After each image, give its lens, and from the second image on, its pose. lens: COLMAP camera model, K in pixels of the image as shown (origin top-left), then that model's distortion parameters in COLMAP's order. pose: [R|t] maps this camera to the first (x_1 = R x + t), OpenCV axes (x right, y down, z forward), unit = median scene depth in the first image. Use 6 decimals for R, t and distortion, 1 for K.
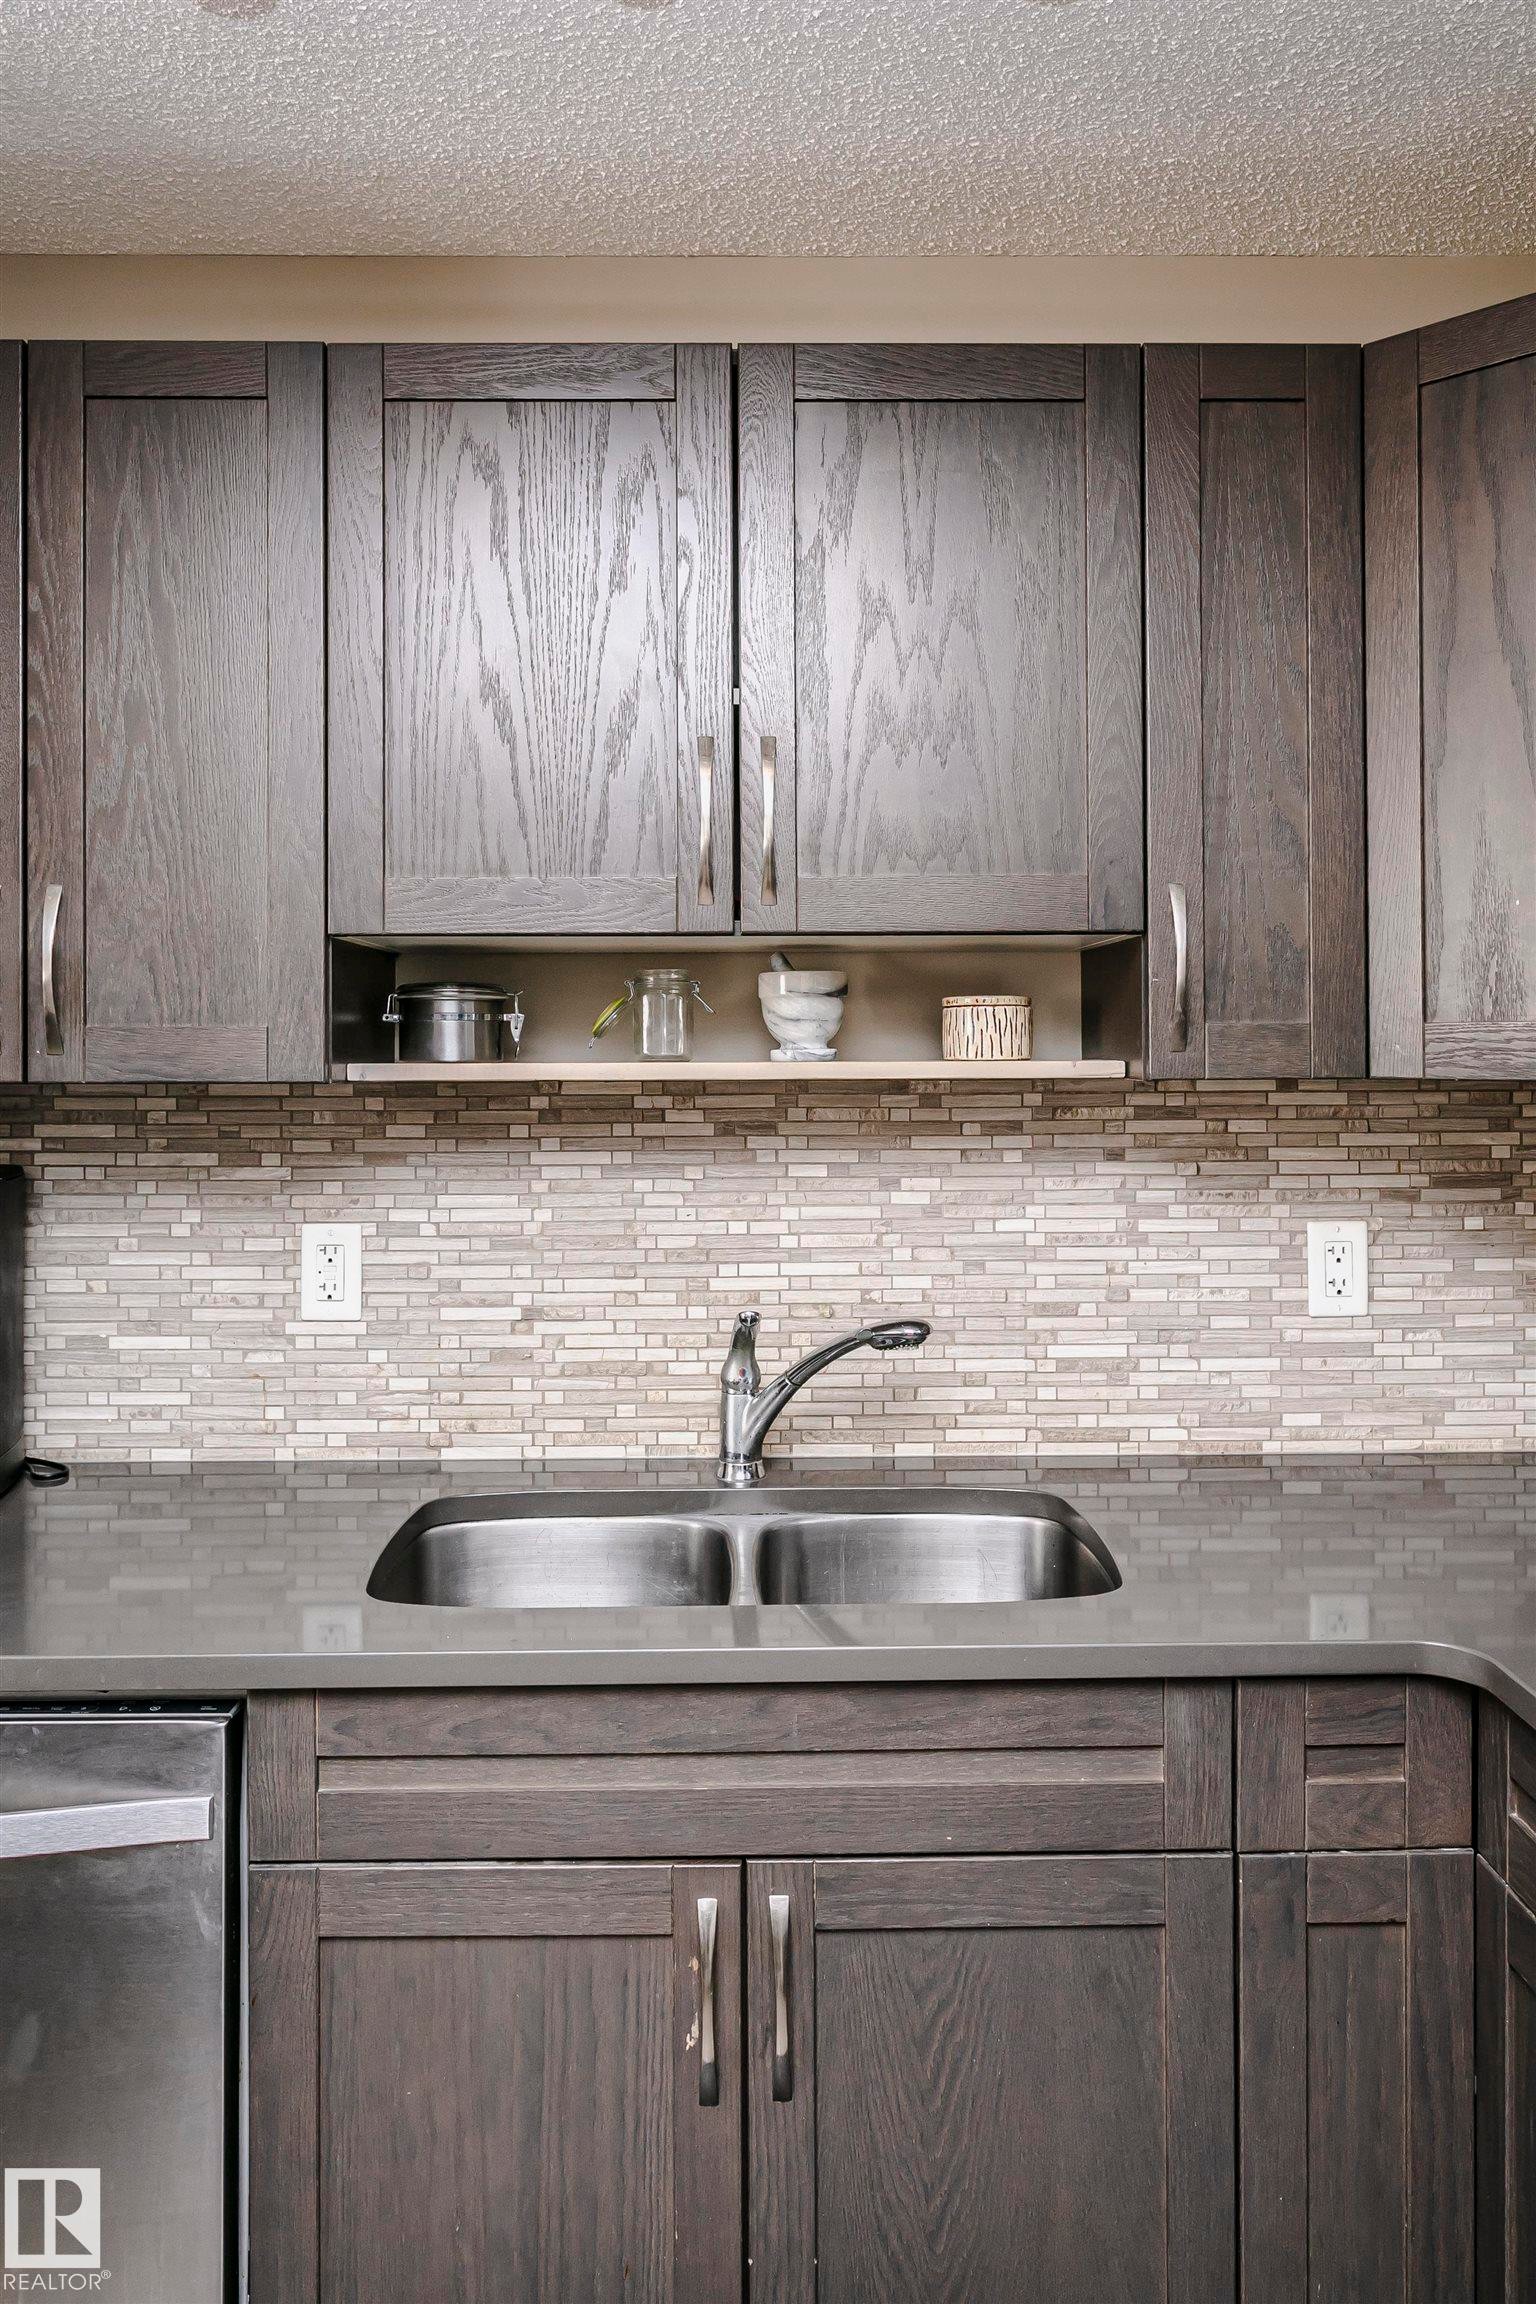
lens RADIAL K [[1737.9, 0, 773.6], [0, 1737.9, 1058.0], [0, 0, 1]] dist [-0.007945, 0.001881]
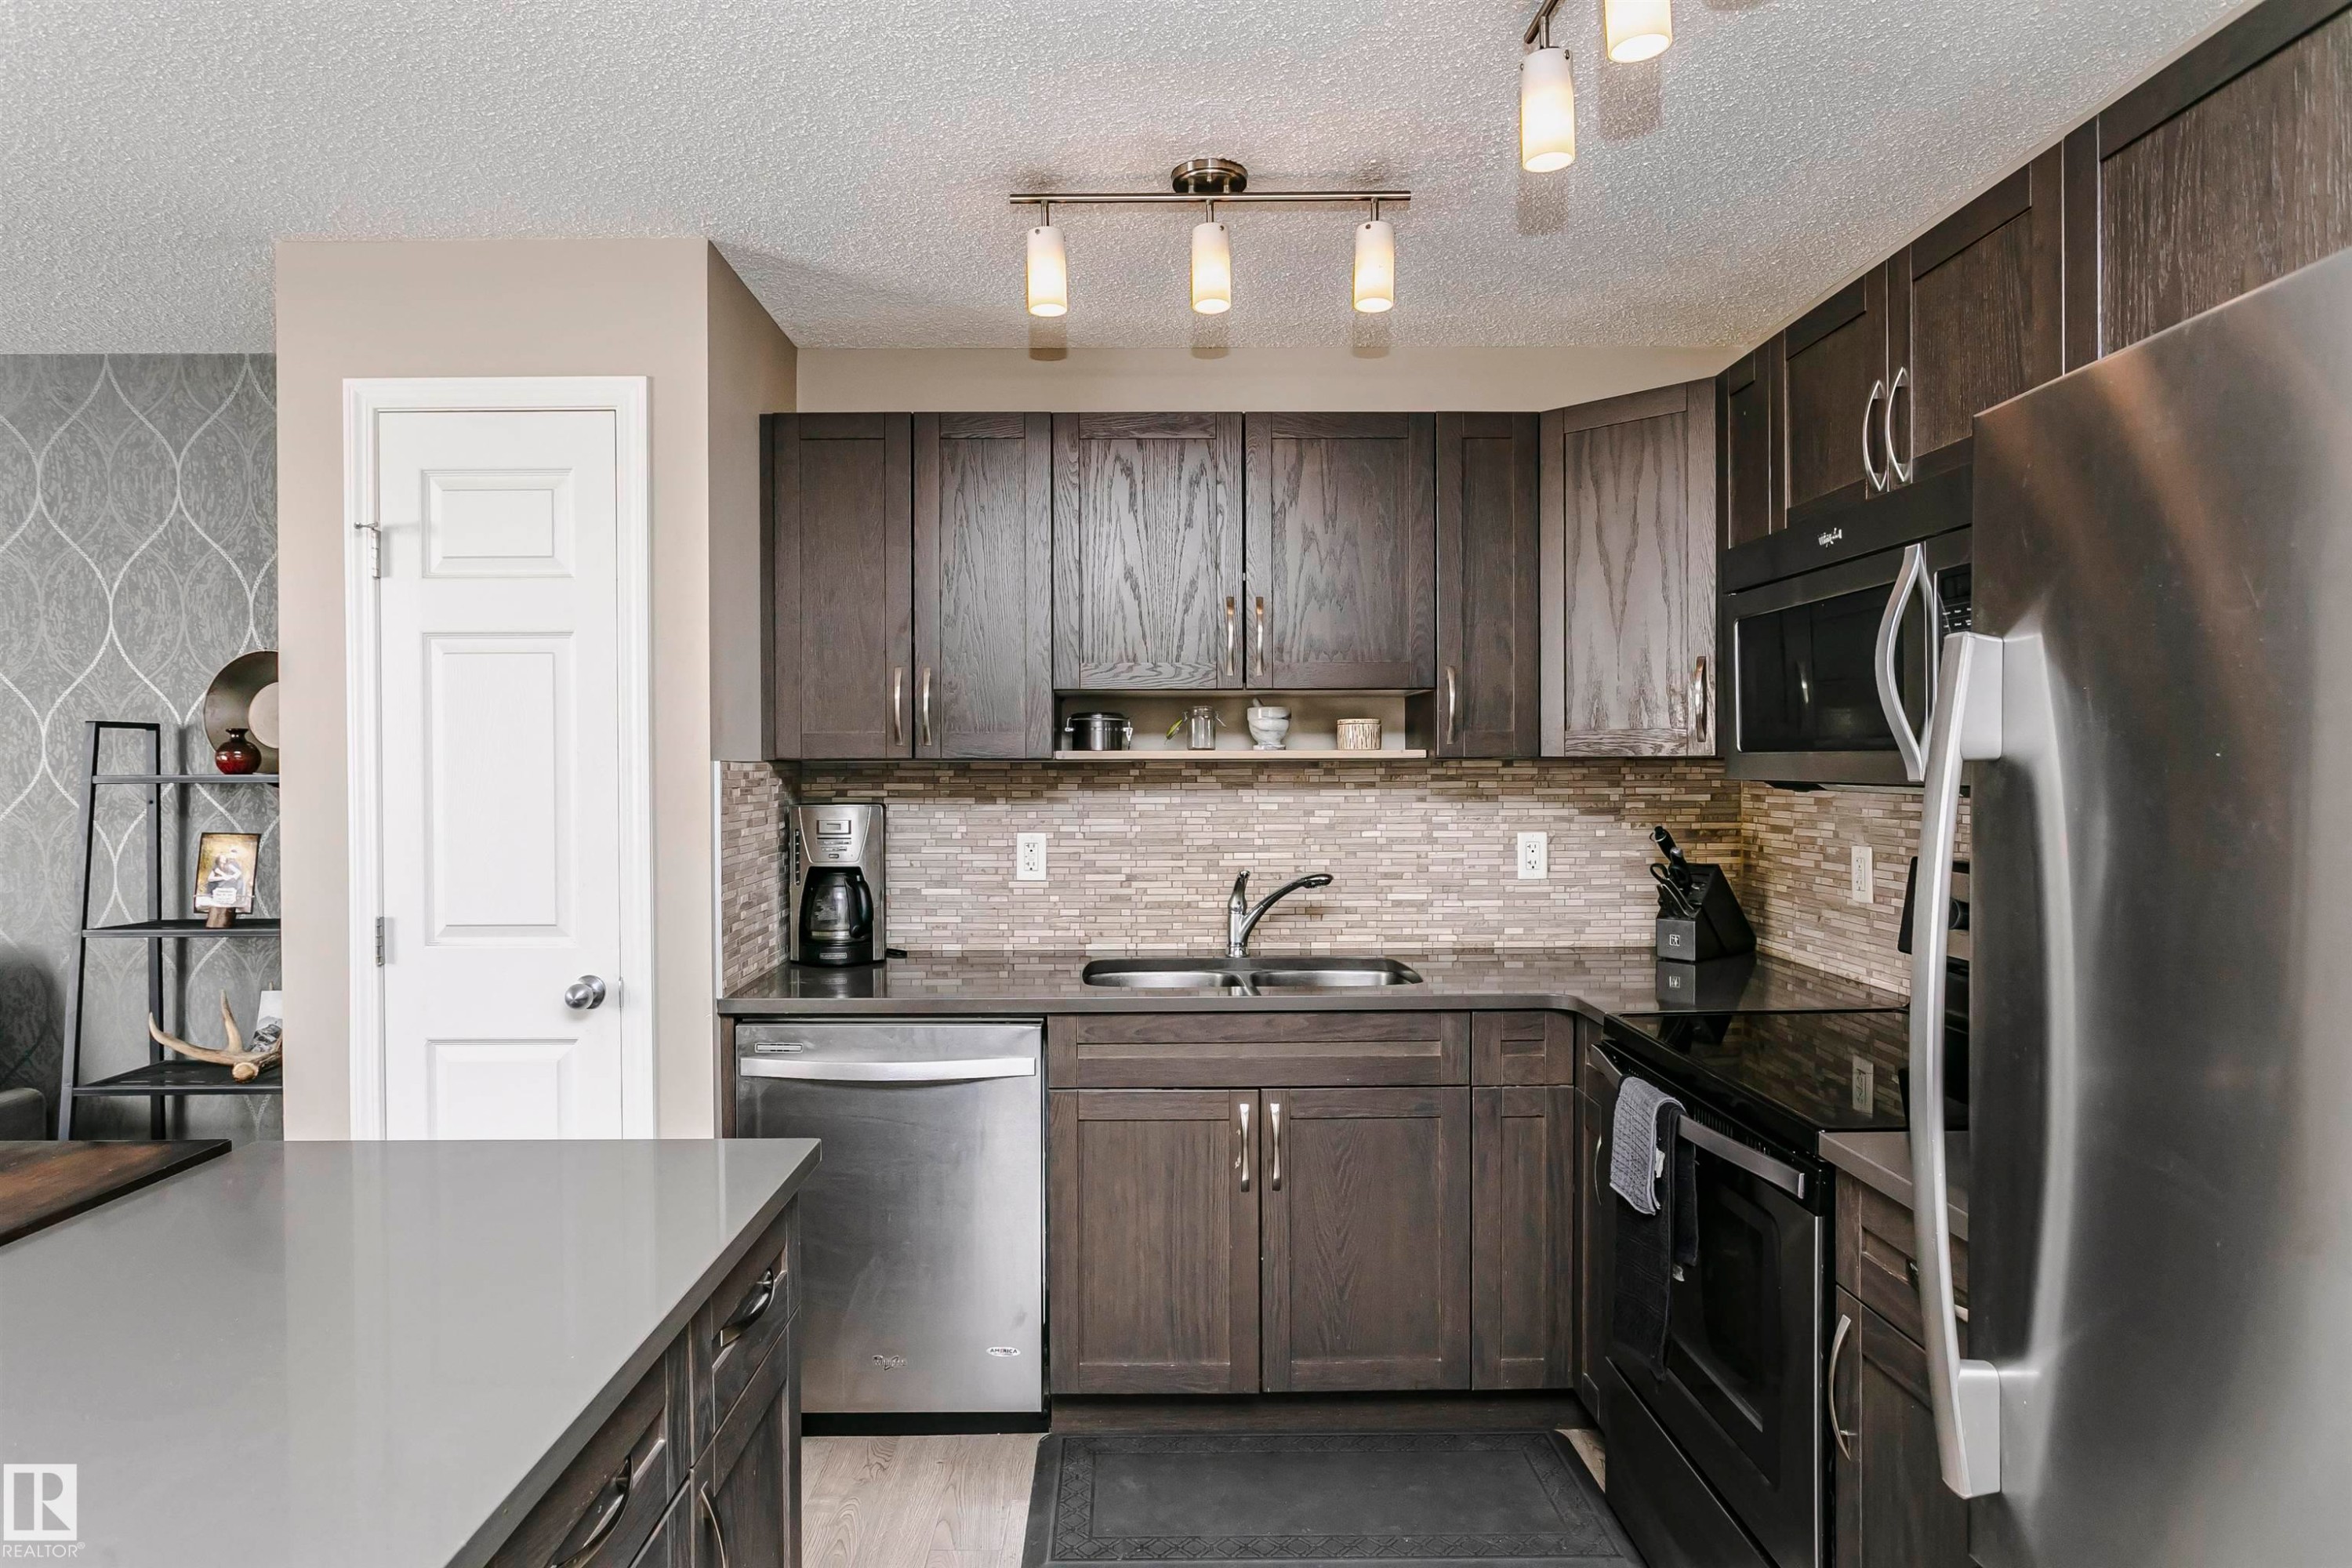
lens RADIAL K [[1292.0, 0, 1169.6], [0, 1292.0, 793.8], [0, 0, 1]] dist [-0.007177, -0.000899]
pose [[0.999998, 0.000536, -0.002015, -0.100880], [-0.000503, 0.999868, 0.016268, 0.028792], [0.002024, -0.016267, 0.999866, -0.544039]]
